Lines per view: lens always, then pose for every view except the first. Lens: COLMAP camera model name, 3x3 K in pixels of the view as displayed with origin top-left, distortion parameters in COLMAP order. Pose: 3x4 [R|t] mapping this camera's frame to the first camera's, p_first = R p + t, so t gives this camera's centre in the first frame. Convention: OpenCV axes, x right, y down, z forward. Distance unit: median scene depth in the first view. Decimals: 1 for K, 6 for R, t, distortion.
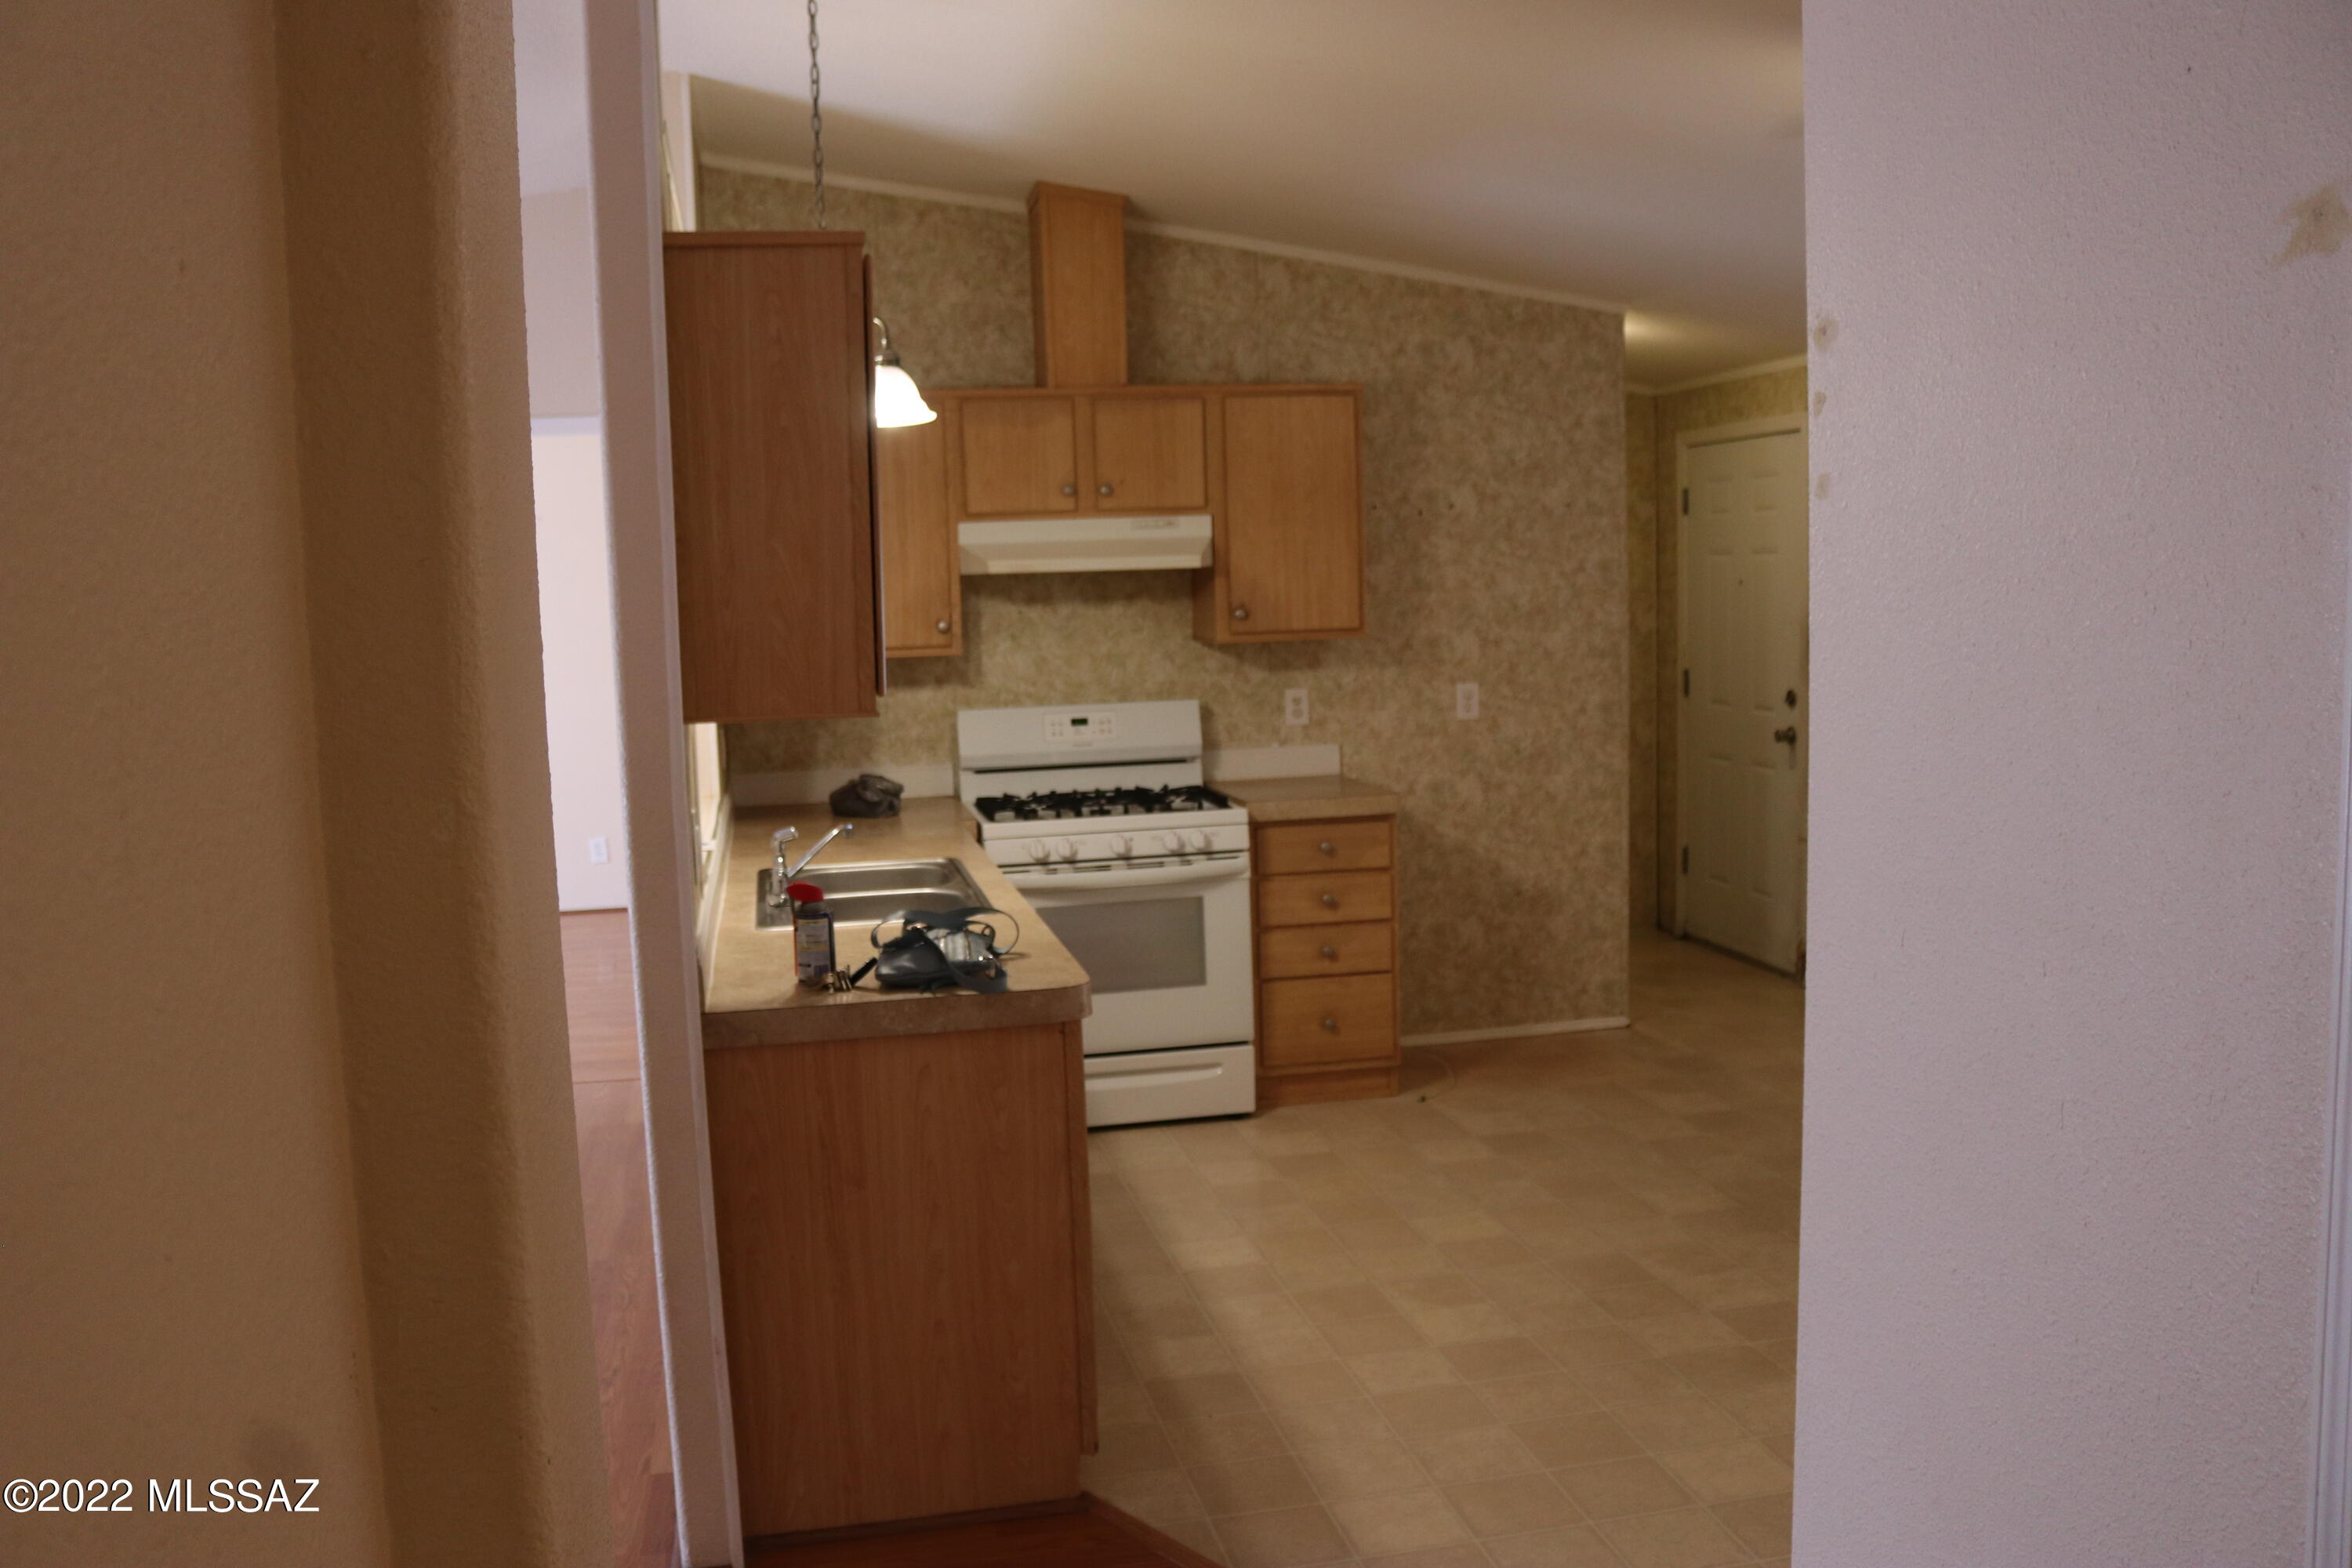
lens RADIAL K [[1940.1, 0, 1158.7], [0, 1940.1, 783.2], [0, 0, 1]] dist [-0.110893, 0.065447]
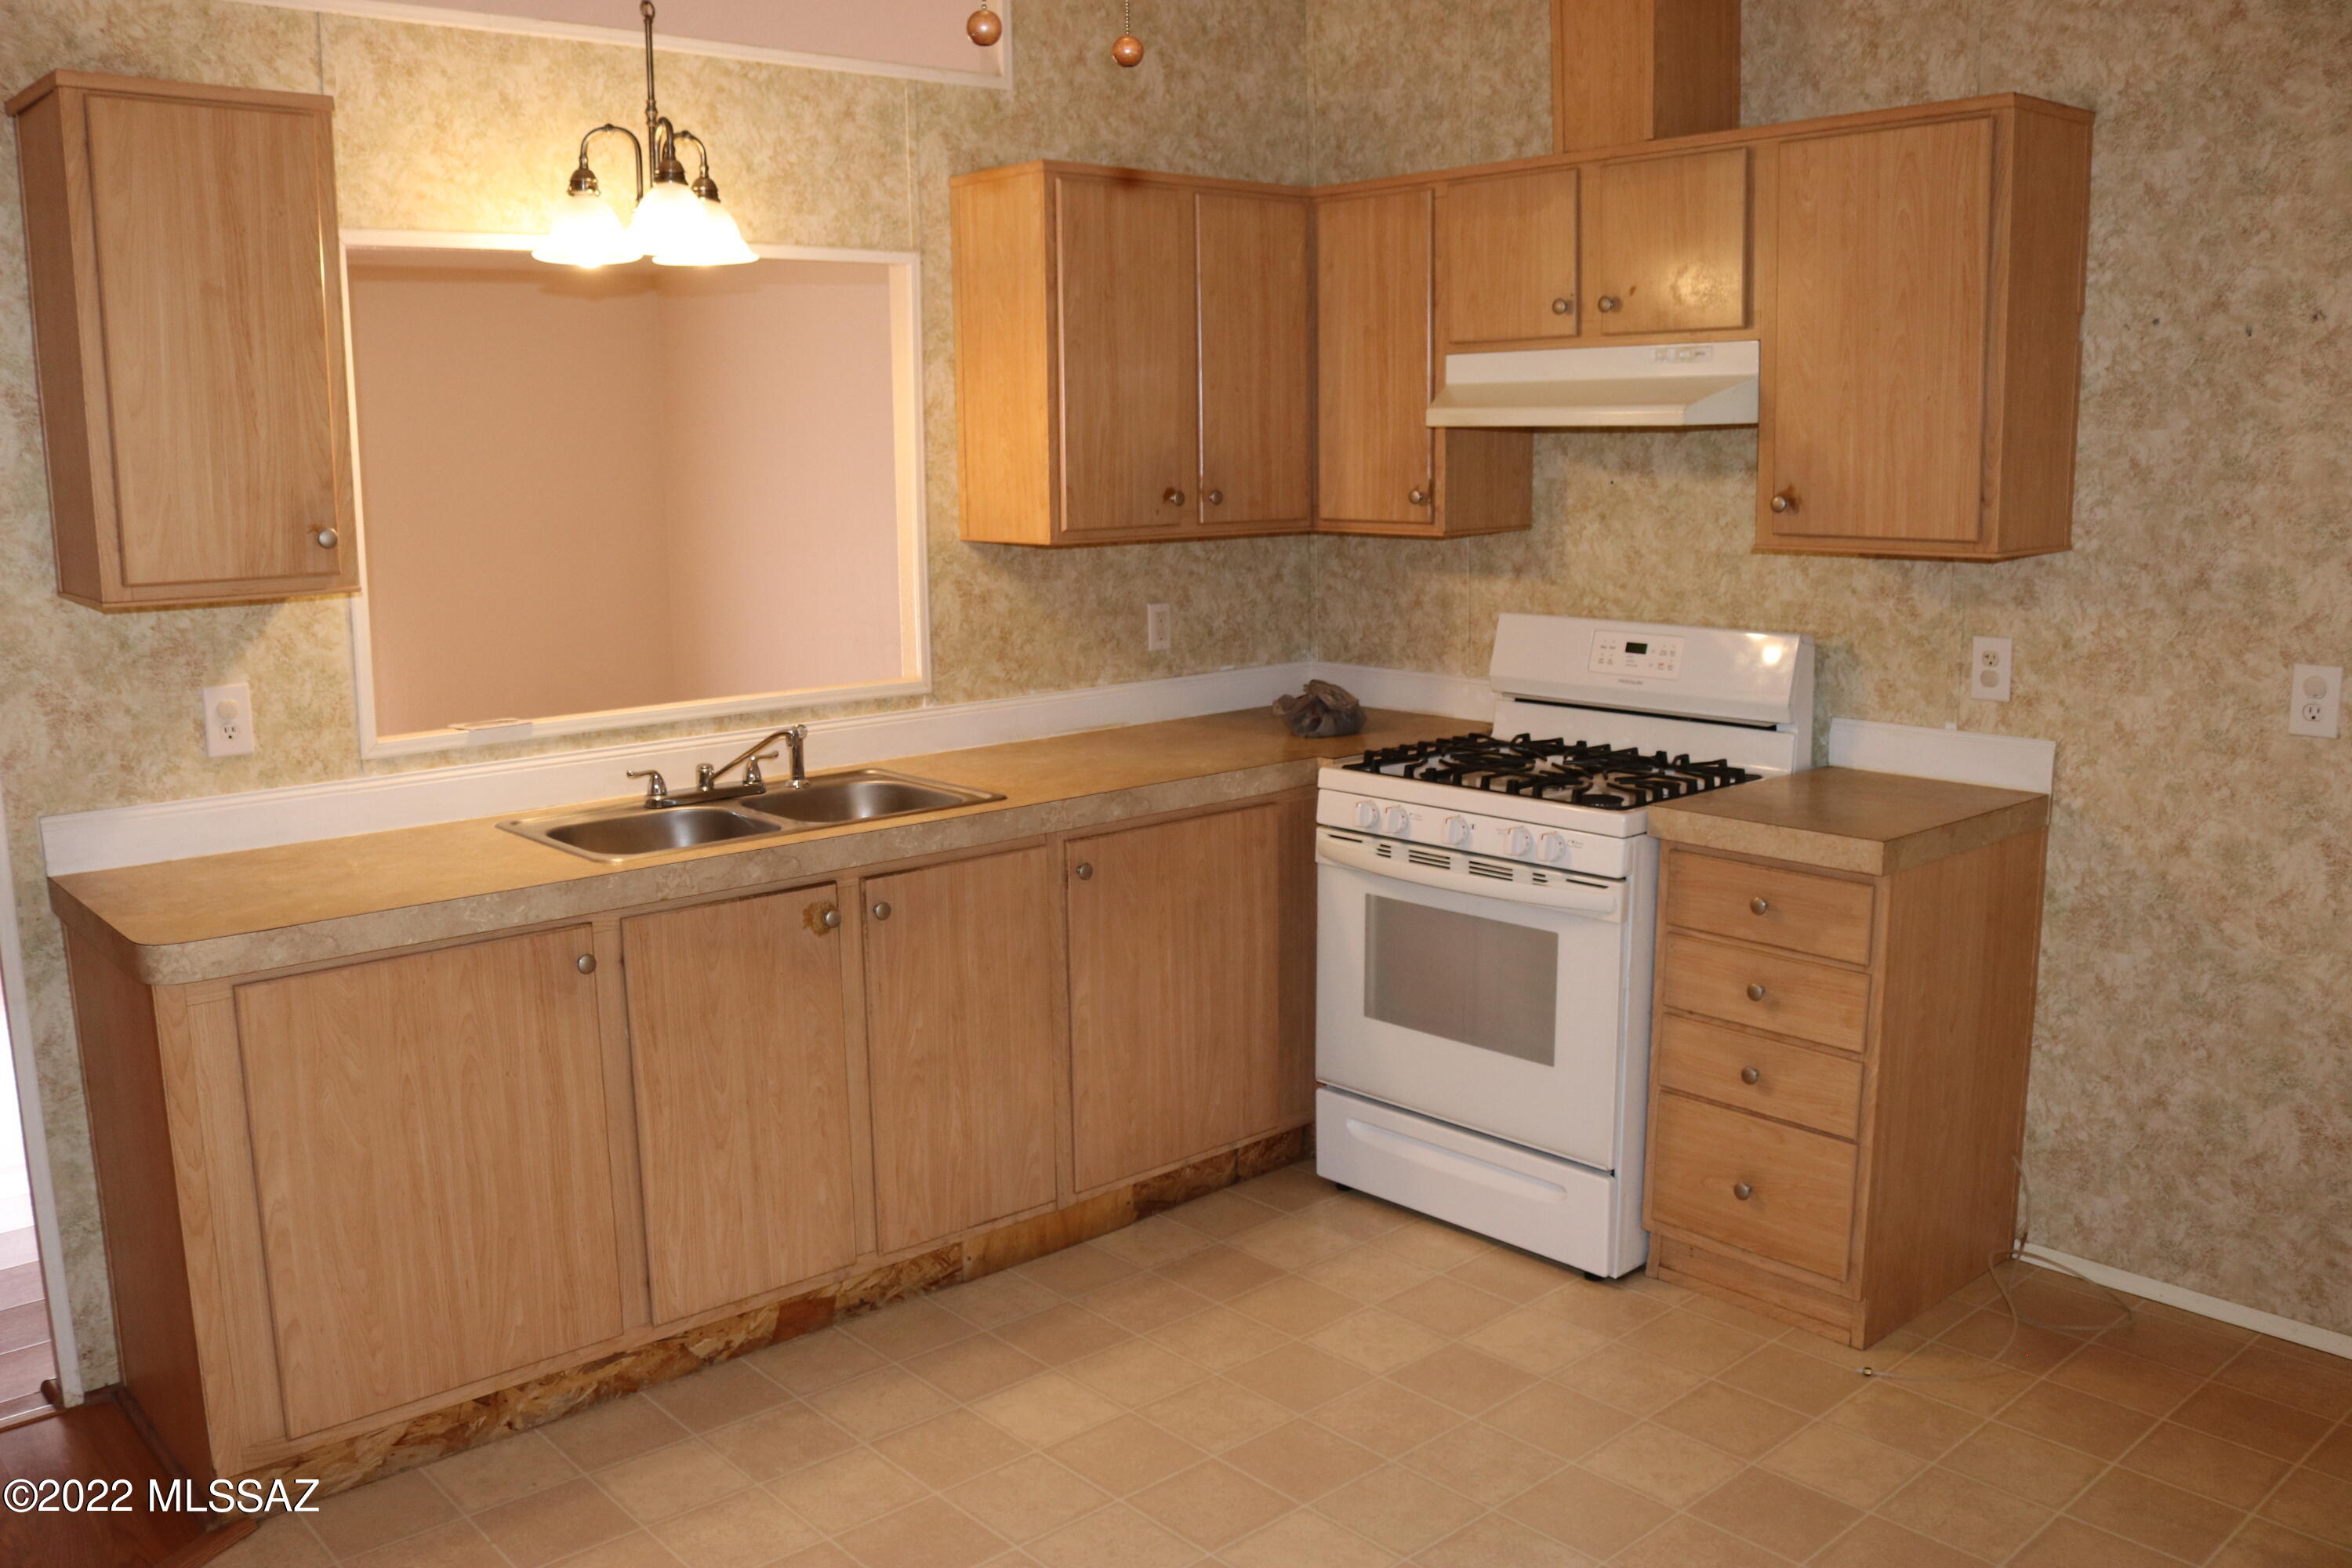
lens RADIAL K [[1940.1, 0, 1169.4], [0, 1940.1, 783.0], [0, 0, 1]] dist [-0.110893, 0.065447]
pose [[0.499618, 0.176421, -0.848090, 0.442366], [-0.094972, 0.984295, 0.148806, -0.067352], [0.861024, 0.006199, 0.508527, 0.491757]]
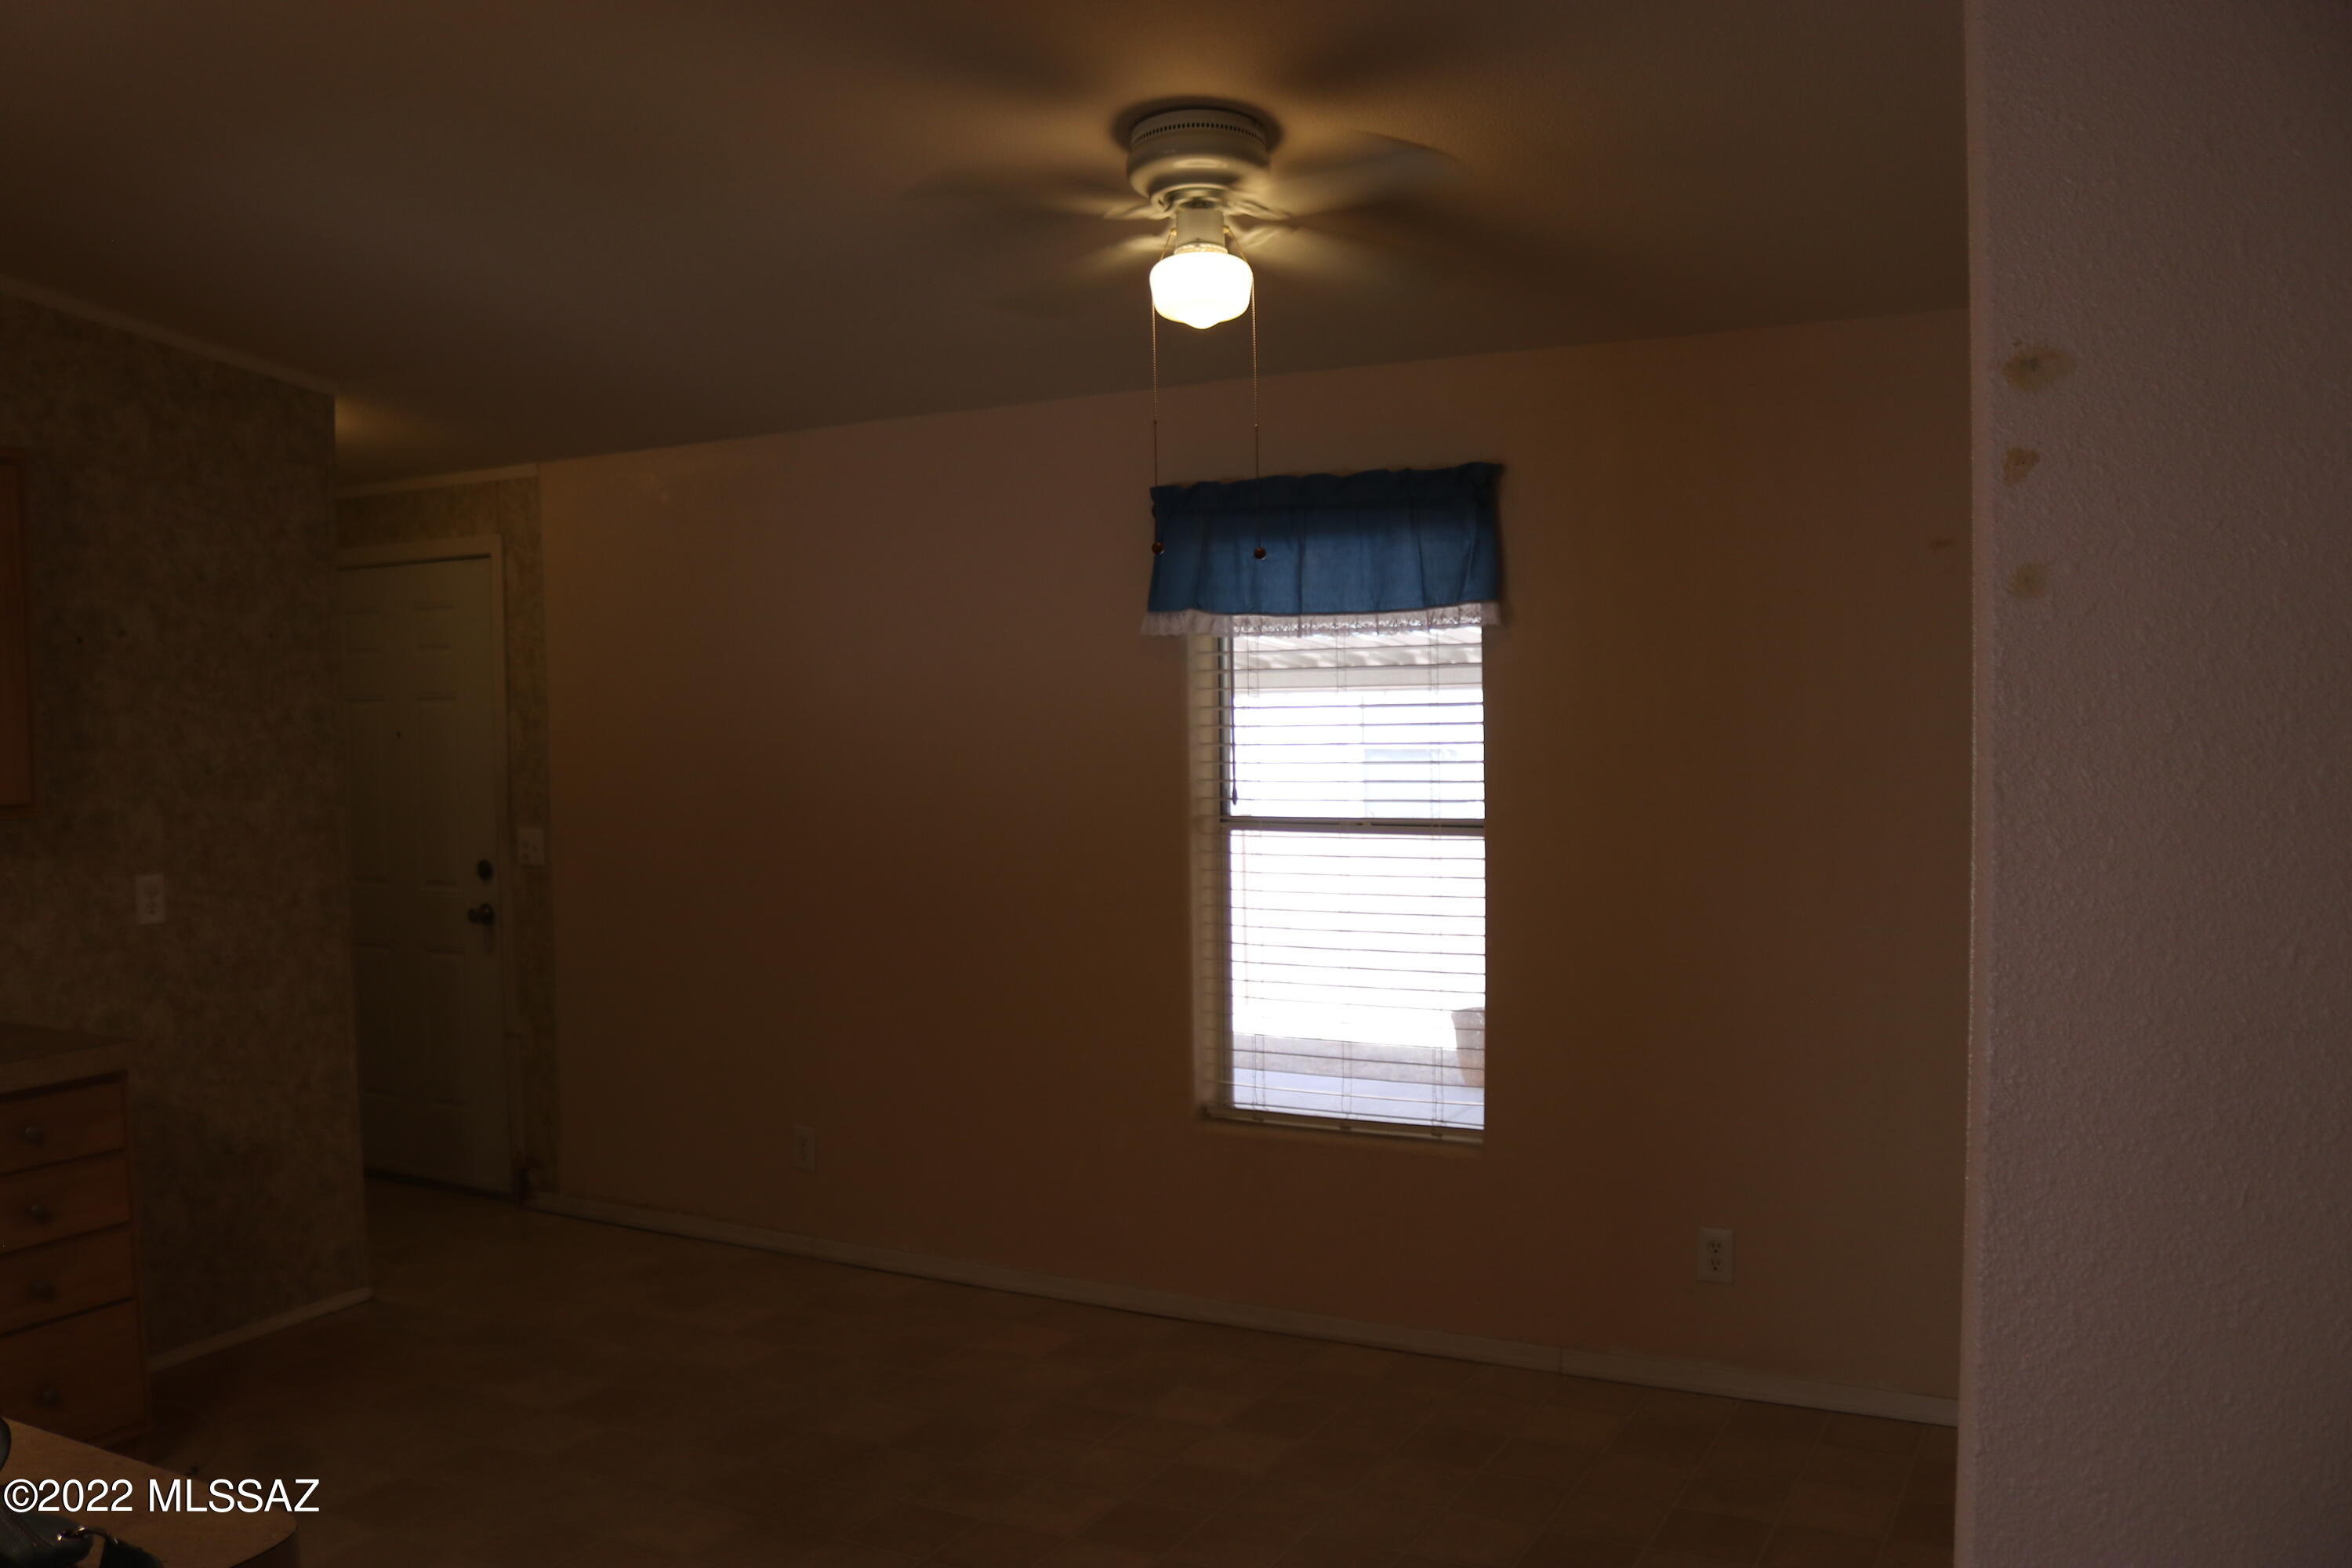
lens RADIAL K [[1940.1, 0, 1159.5], [0, 1940.1, 795.7], [0, 0, 1]] dist [-0.110893, 0.065447]
pose [[0.655896, -0.026165, 0.754397, -0.129343], [0.082722, 0.995871, -0.037382, -0.023676], [-0.750305, 0.086924, 0.655353, 0.248877]]
